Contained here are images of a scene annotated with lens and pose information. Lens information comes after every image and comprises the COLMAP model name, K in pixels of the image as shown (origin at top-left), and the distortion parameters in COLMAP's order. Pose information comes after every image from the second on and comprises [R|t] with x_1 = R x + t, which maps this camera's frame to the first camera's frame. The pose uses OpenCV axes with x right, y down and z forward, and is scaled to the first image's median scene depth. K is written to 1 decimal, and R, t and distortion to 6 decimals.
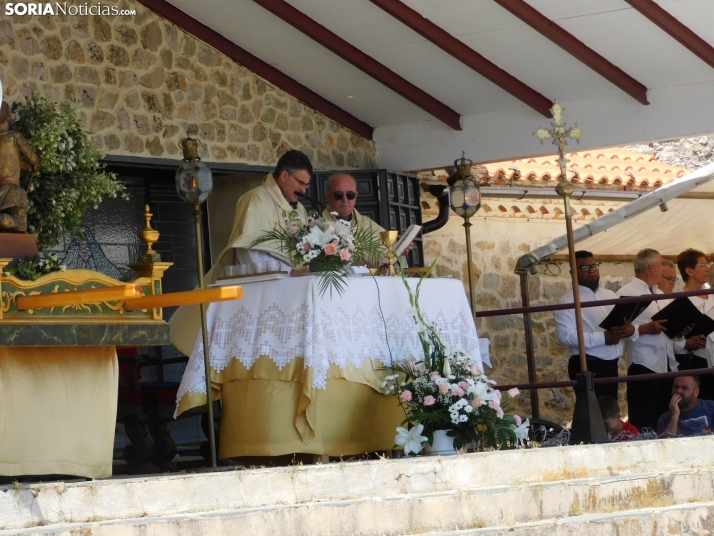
lens RADIAL K [[3146.1, 0, 359.7], [0, 3146.1, 268.9], [0, 0, 1]] dist [-0.015300, 0.000000]
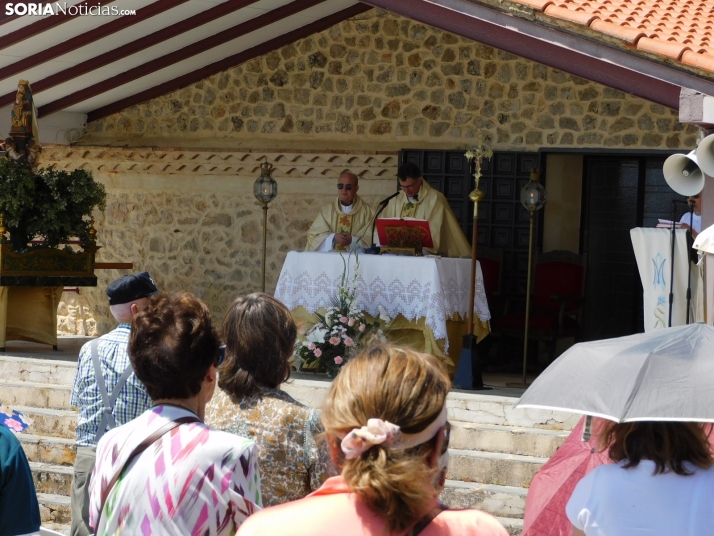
lens RADIAL K [[2566.9, 0, 355.3], [0, 2566.9, 266.7], [0, 0, 1]] dist [0.145543, 0.000000]
pose [[-0.067619, 0.080180, -0.994484, 1.058245], [0.024087, 0.996606, 0.078713, -0.075796], [0.997420, -0.018631, -0.069321, 0.938442]]
